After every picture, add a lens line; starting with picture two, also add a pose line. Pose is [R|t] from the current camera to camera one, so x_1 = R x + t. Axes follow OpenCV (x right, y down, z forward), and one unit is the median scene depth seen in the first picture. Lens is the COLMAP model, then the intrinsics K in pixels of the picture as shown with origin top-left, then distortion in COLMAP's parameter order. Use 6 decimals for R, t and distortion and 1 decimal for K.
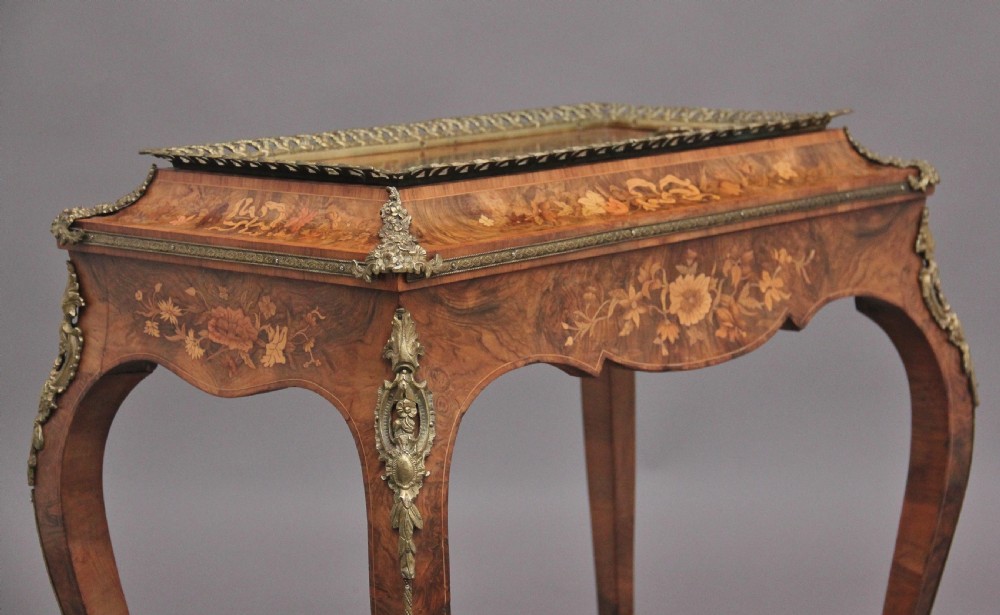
lens RADIAL K [[2351.1, 0, 514.3], [0, 2351.1, 287.9], [0, 0, 1]] dist [0.303031, 0.000000]
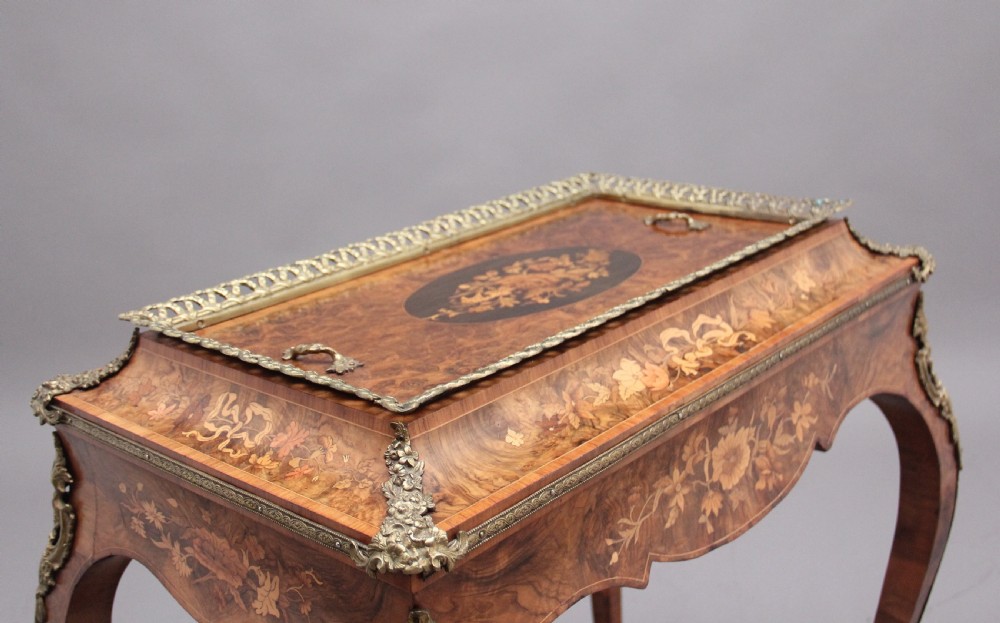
lens RADIAL K [[1206.5, 0, 479.8], [0, 1206.5, 275.1], [0, 0, 1]] dist [-0.005320, 0.000000]
pose [[0.999243, -0.037855, 0.008983, -0.024149], [0.036329, 0.990467, 0.132871, -0.132469], [-0.013927, -0.132444, 0.991093, 0.555491]]
